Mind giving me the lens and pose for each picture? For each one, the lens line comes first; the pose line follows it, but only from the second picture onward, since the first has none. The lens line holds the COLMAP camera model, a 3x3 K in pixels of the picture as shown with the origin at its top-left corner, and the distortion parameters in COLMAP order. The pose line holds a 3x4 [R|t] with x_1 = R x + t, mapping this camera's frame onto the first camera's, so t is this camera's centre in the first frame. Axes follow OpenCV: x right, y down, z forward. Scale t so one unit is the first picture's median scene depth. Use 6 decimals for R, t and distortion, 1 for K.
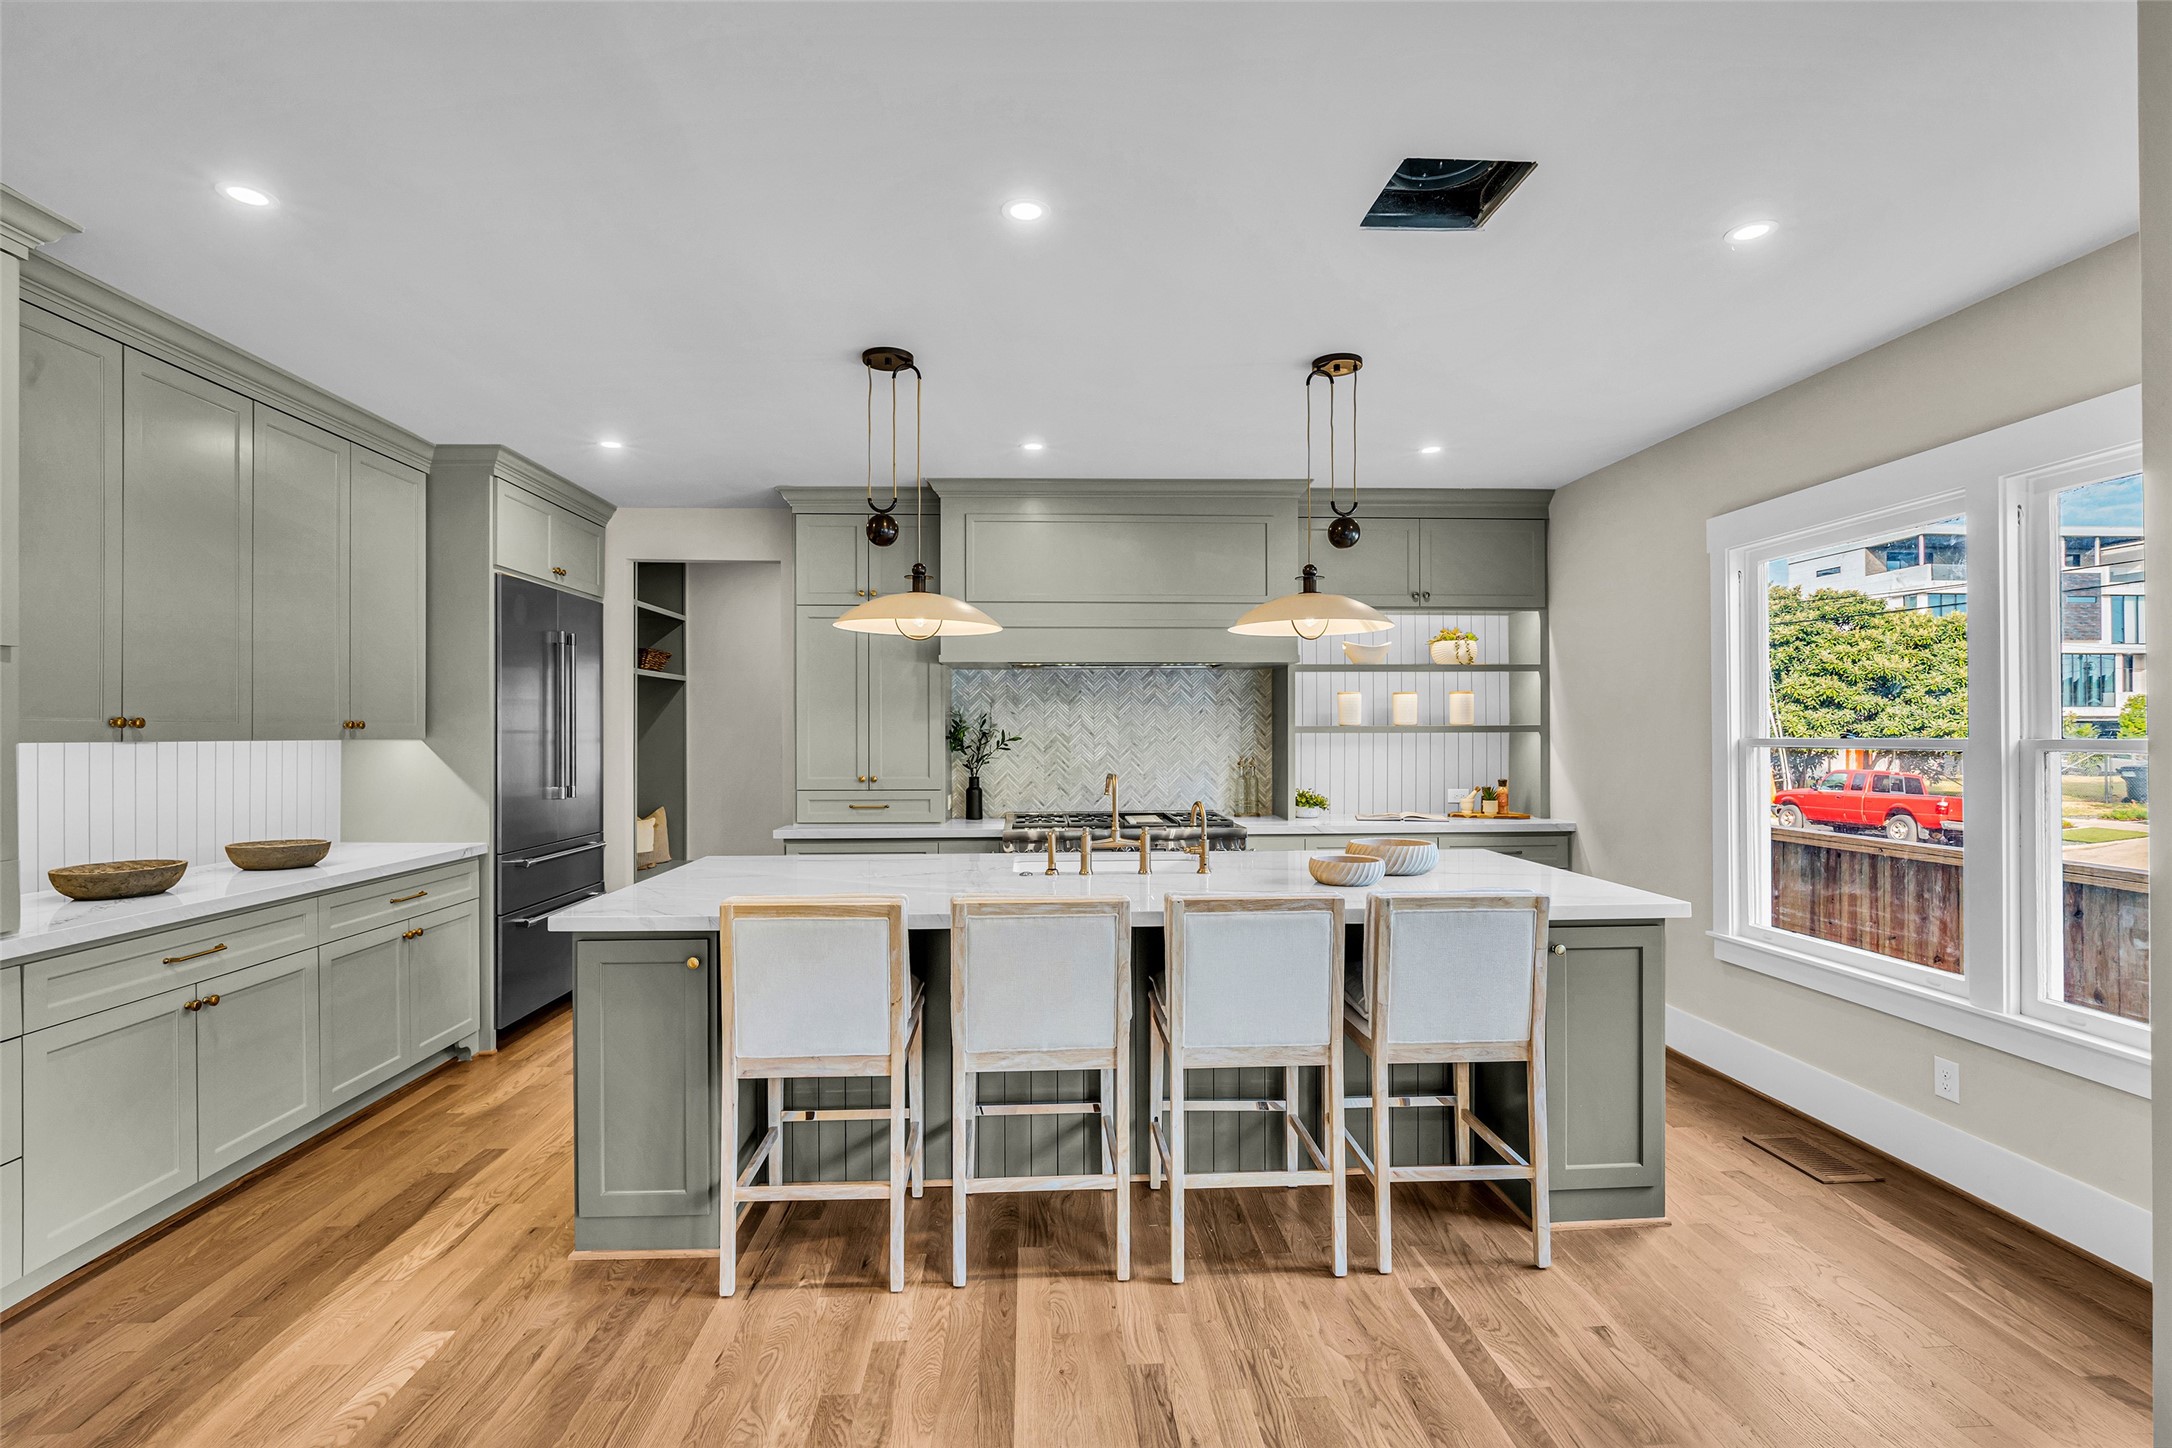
lens RADIAL K [[994.8, 0, 1079.8], [0, 994.8, 730.8], [0, 0, 1]] dist [-0.021061, 0.005837]
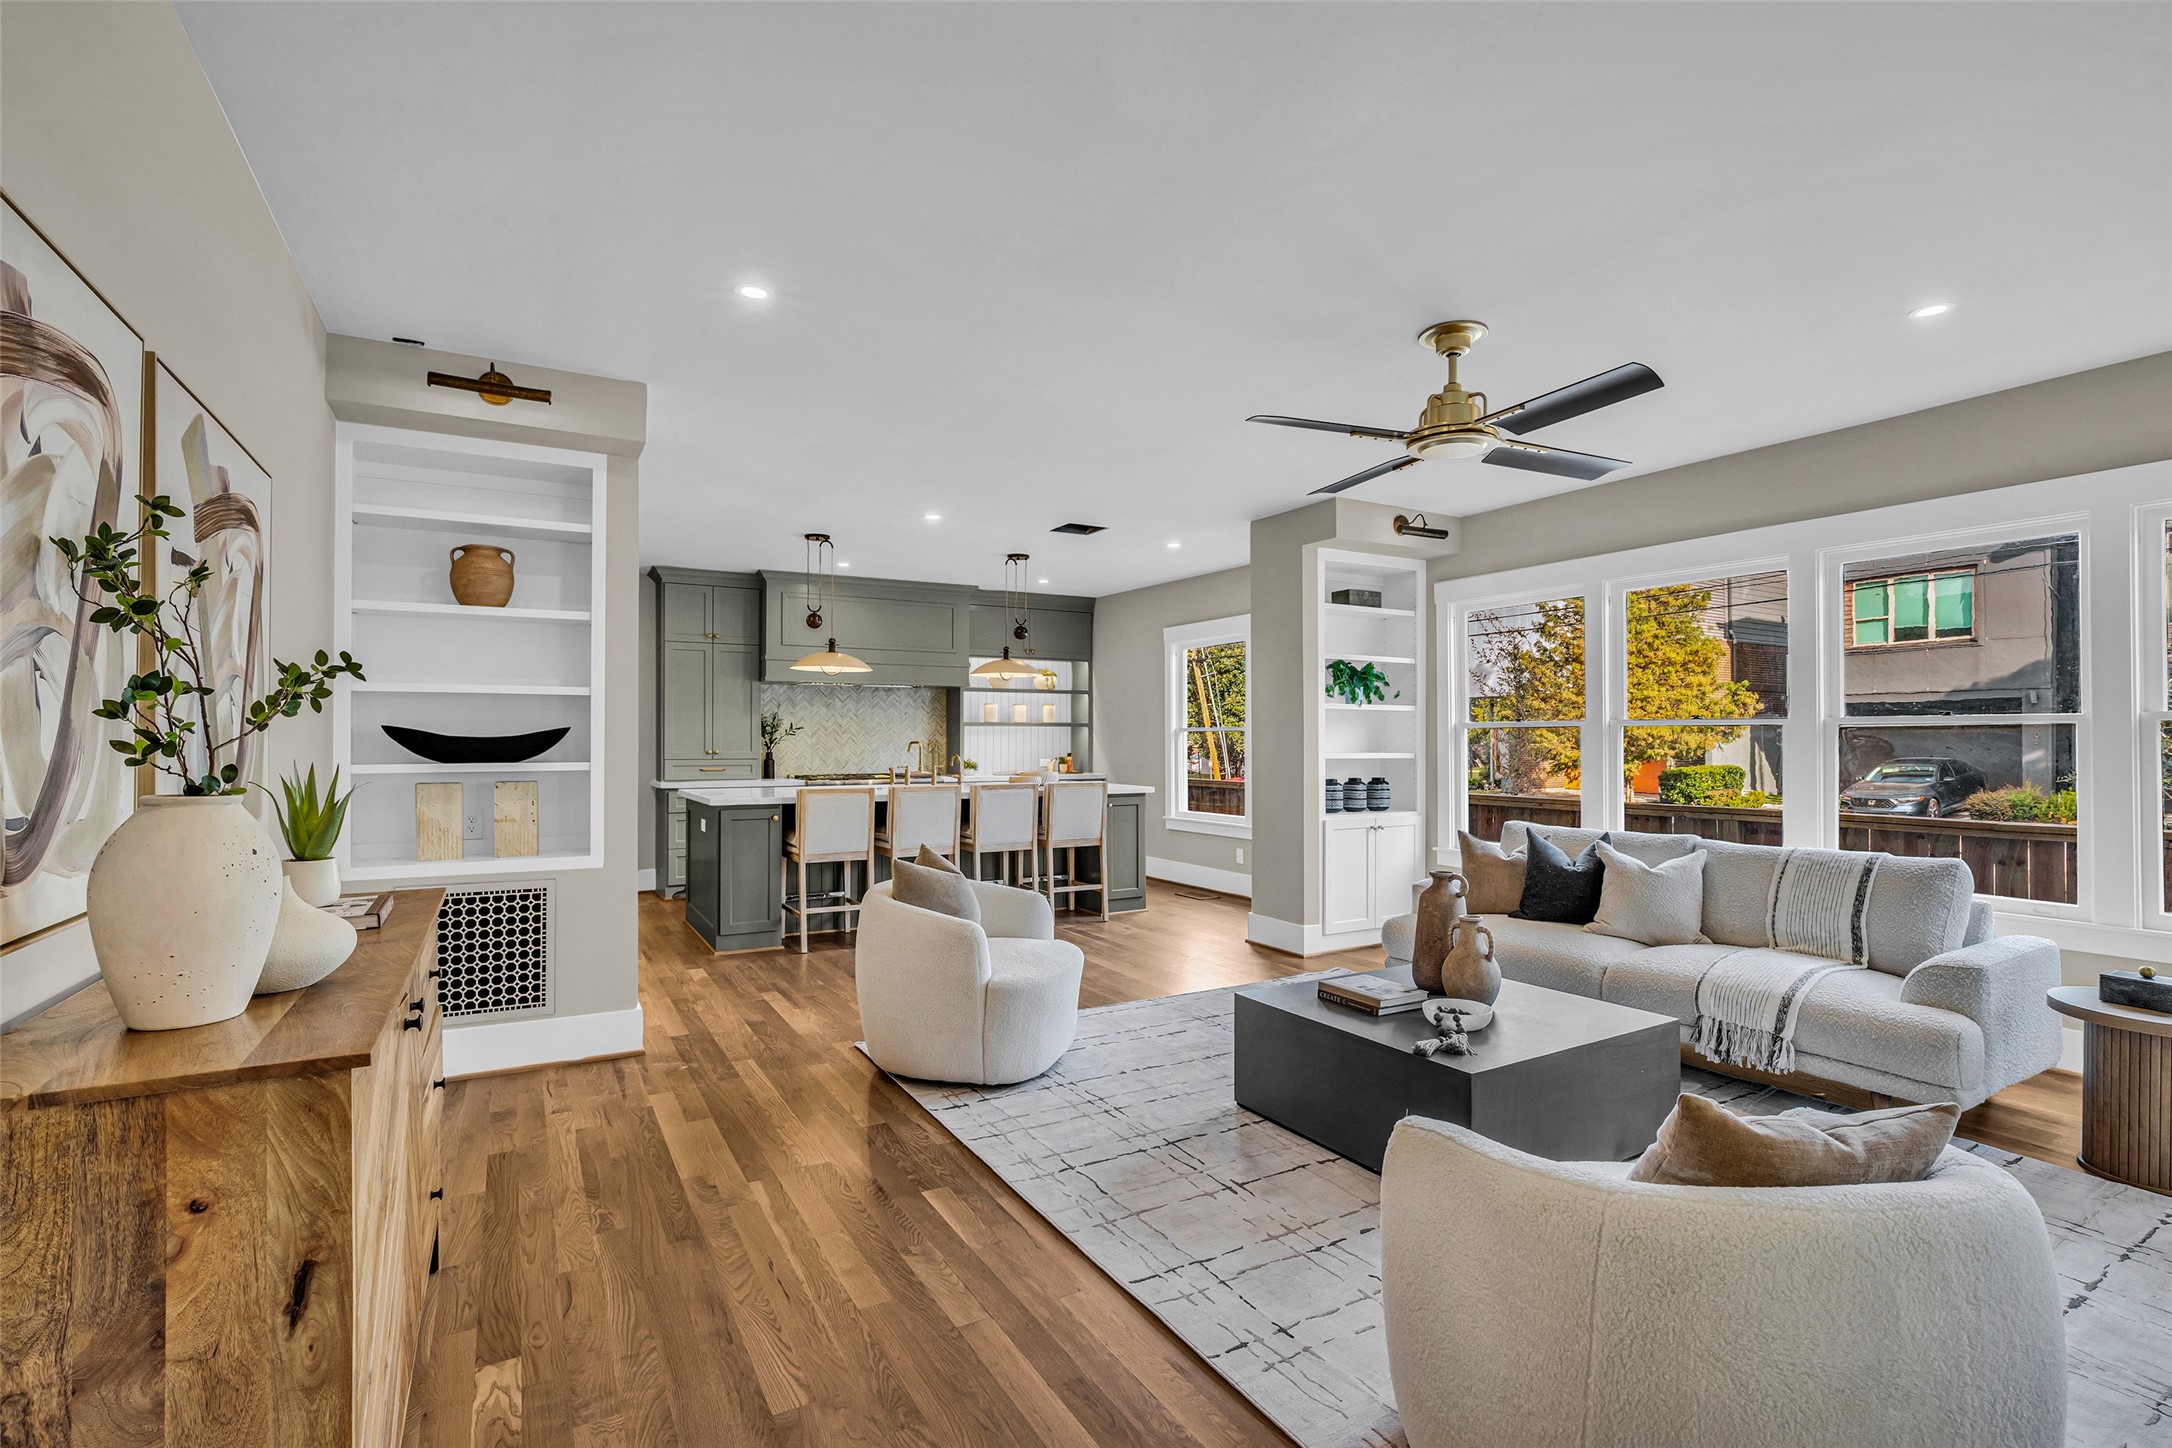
lens RADIAL K [[994.8, 0, 1080.2], [0, 994.8, 735.1], [0, 0, 1]] dist [-0.021061, 0.005837]
pose [[0.893584, 0.004975, 0.448869, -0.478044], [-0.003325, 0.999985, -0.004464, 0.031032], [-0.448884, 0.002496, 0.893587, -0.817699]]
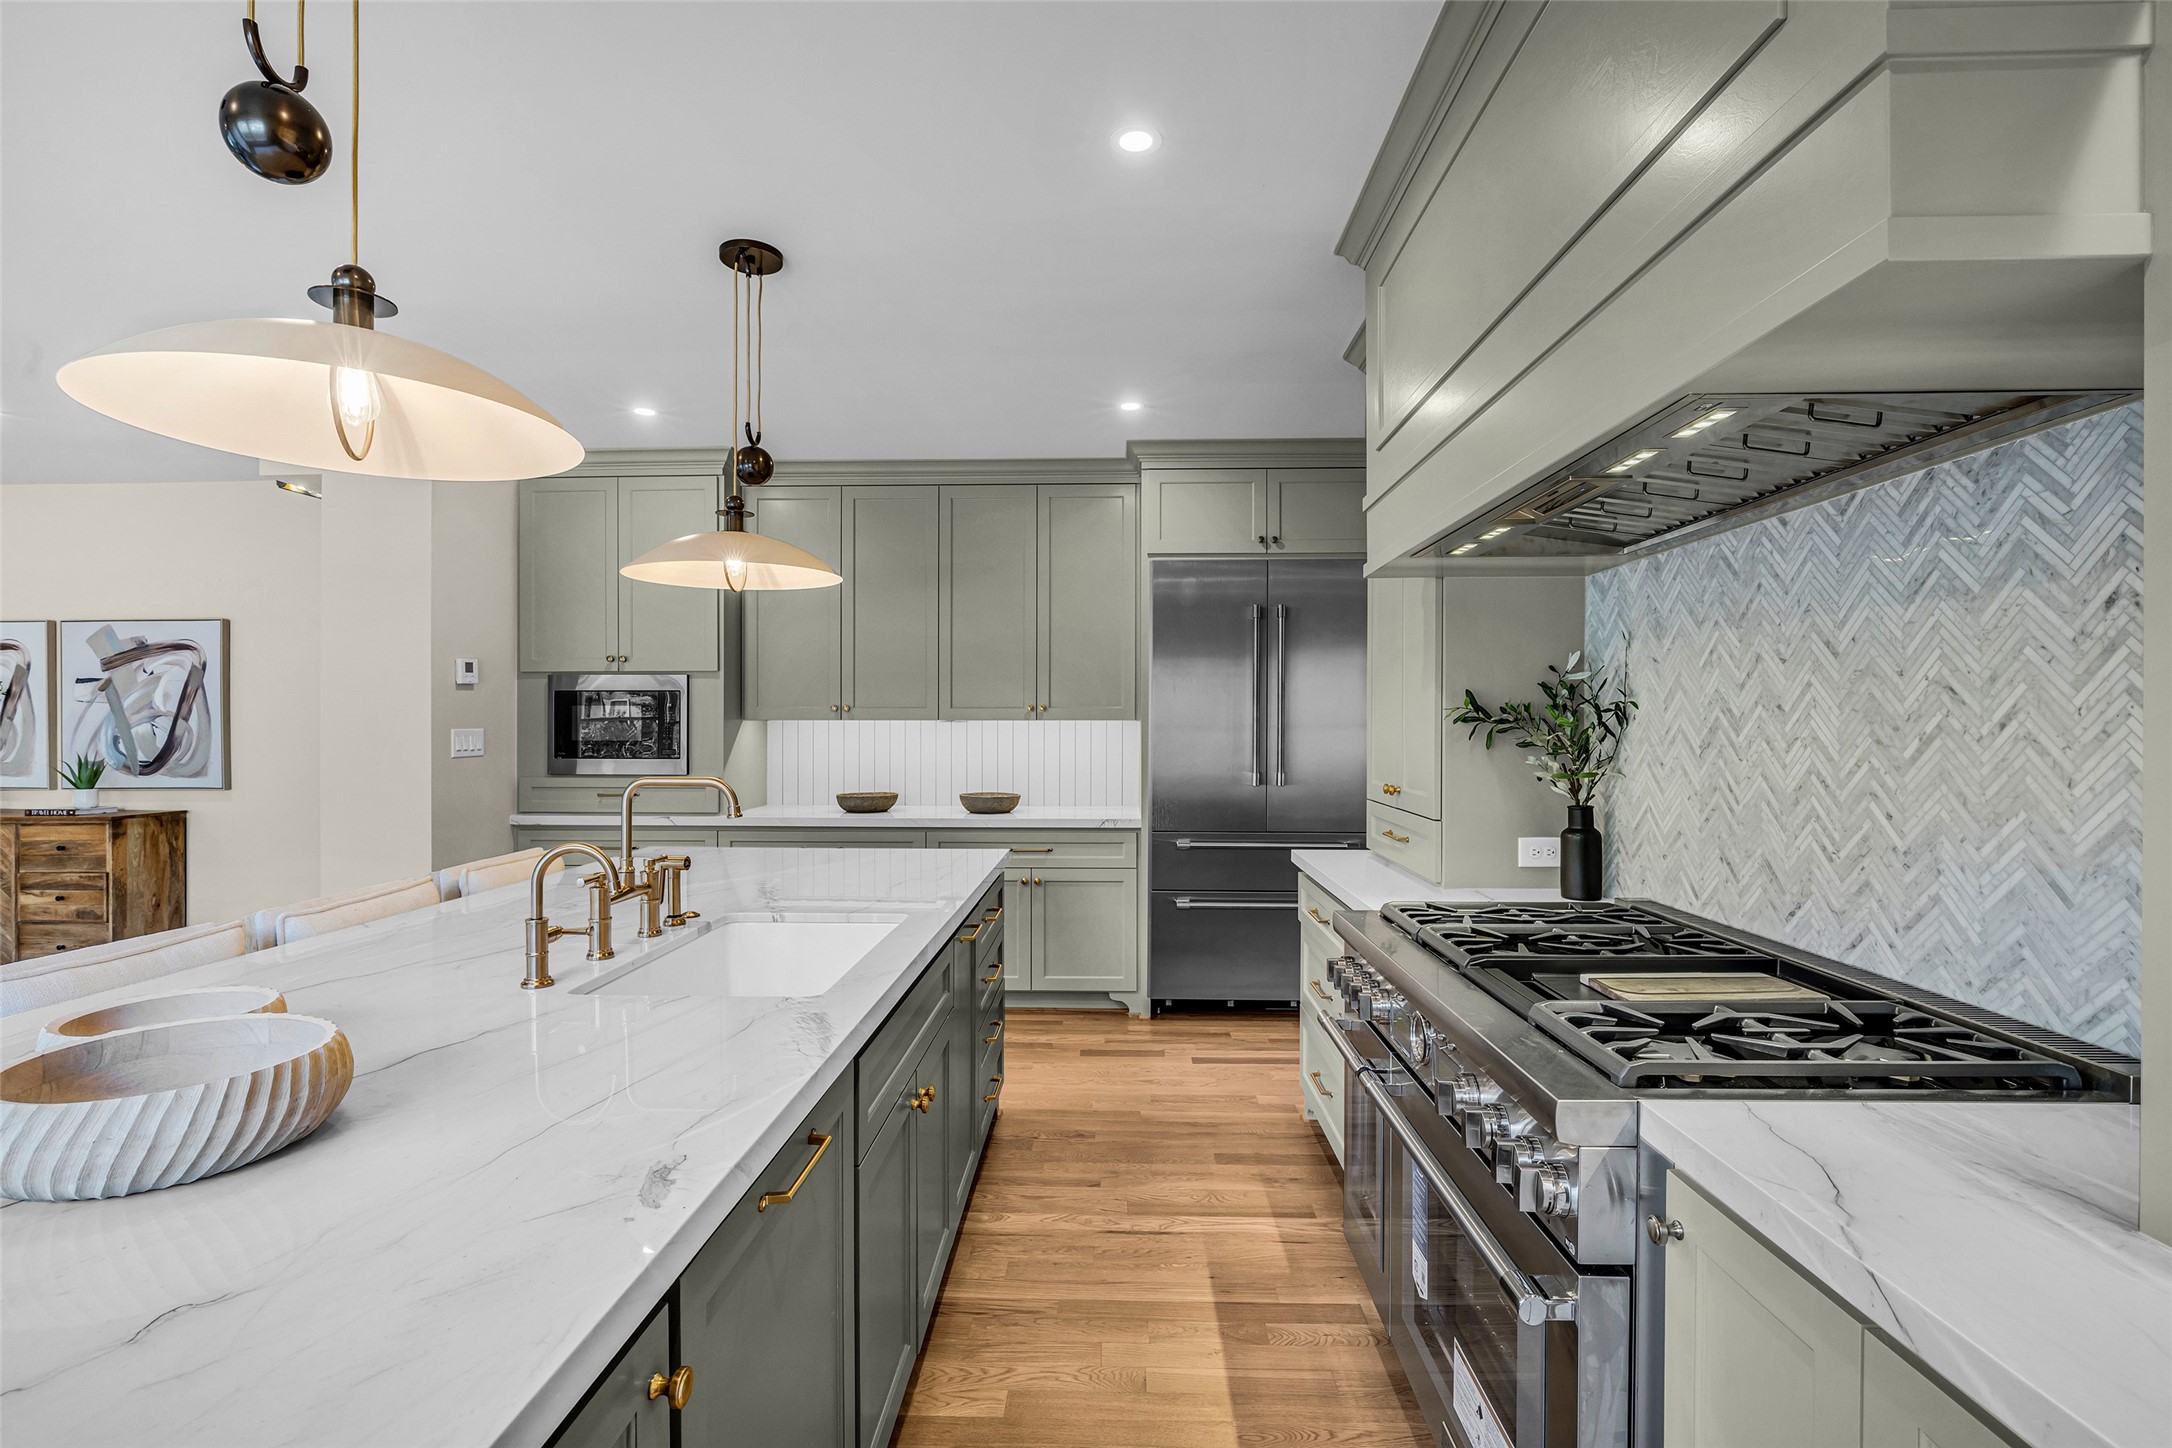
lens RADIAL K [[994.8, 0, 1096.6], [0, 994.8, 730.3], [0, 0, 1]] dist [-0.021061, 0.005837]
pose [[-0.077790, 0.008442, -0.996934, 0.468423], [0.001002, 0.999964, 0.008390, 0.009506], [0.996969, -0.000347, -0.077795, 1.036849]]
